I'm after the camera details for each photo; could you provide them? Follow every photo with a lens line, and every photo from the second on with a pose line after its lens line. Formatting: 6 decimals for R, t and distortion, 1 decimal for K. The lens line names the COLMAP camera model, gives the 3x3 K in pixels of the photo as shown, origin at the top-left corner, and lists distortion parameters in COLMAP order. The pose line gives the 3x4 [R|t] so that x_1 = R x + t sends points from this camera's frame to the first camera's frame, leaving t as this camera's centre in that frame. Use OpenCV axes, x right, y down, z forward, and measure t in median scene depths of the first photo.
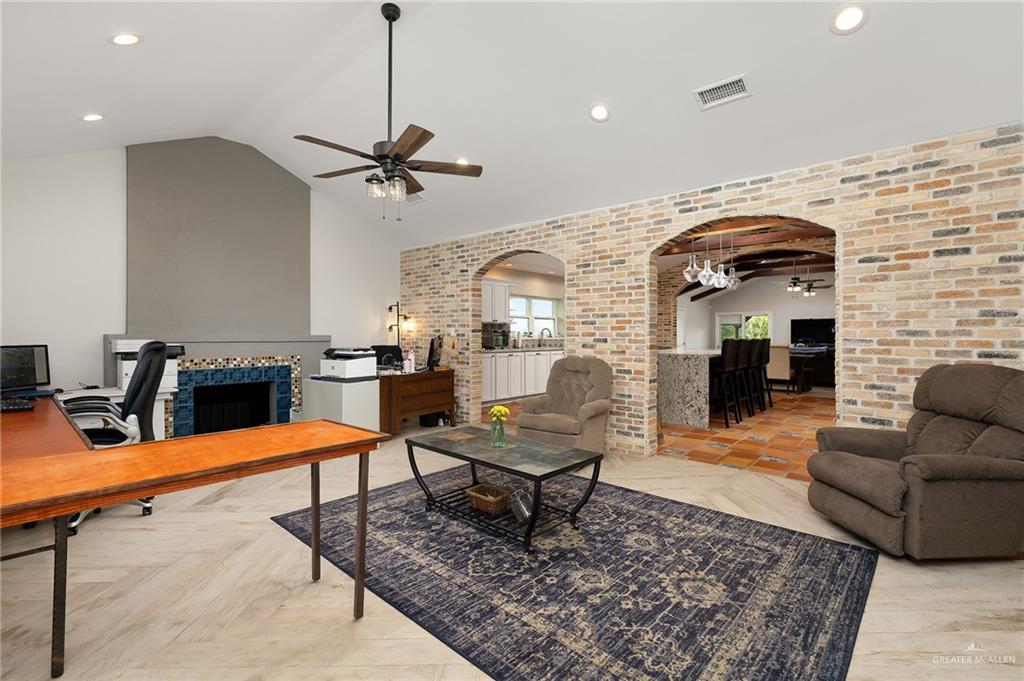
lens RADIAL K [[471.5, 0, 504.5], [0, 471.5, 336.4], [0, 0, 1]] dist [0.001020, 0.000060]
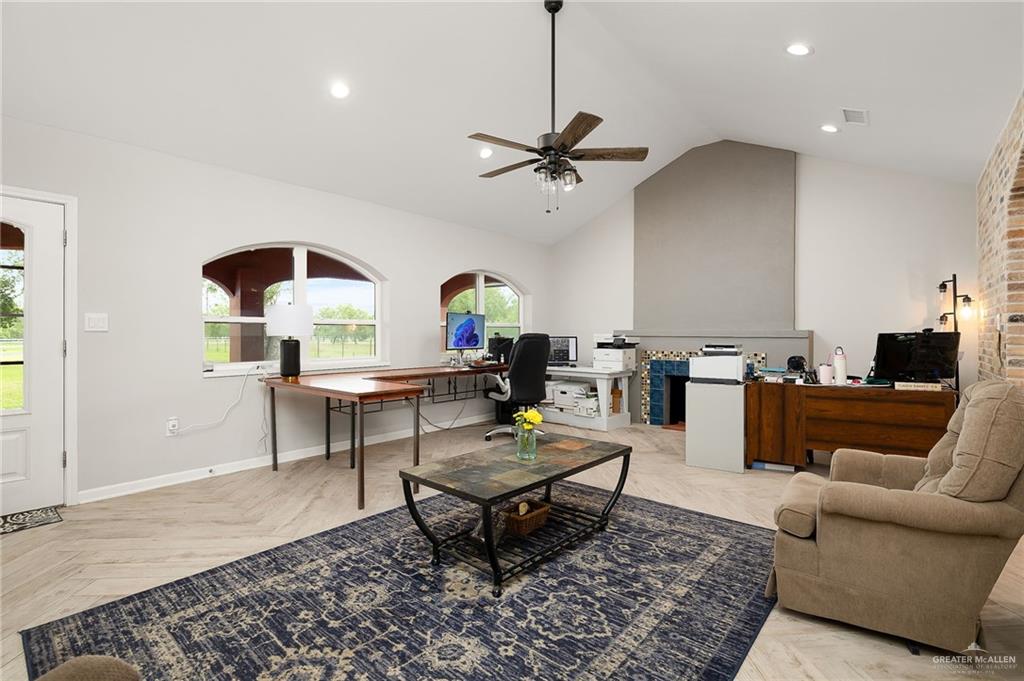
lens RADIAL K [[471.5, 0, 504.6], [0, 471.5, 337.3], [0, 0, 1]] dist [0.001020, 0.000060]
pose [[0.022098, 0.006515, -0.999735, 1.051951], [-0.004429, 0.999970, 0.006418, 0.017137], [0.999746, 0.004286, 0.022126, 1.211320]]
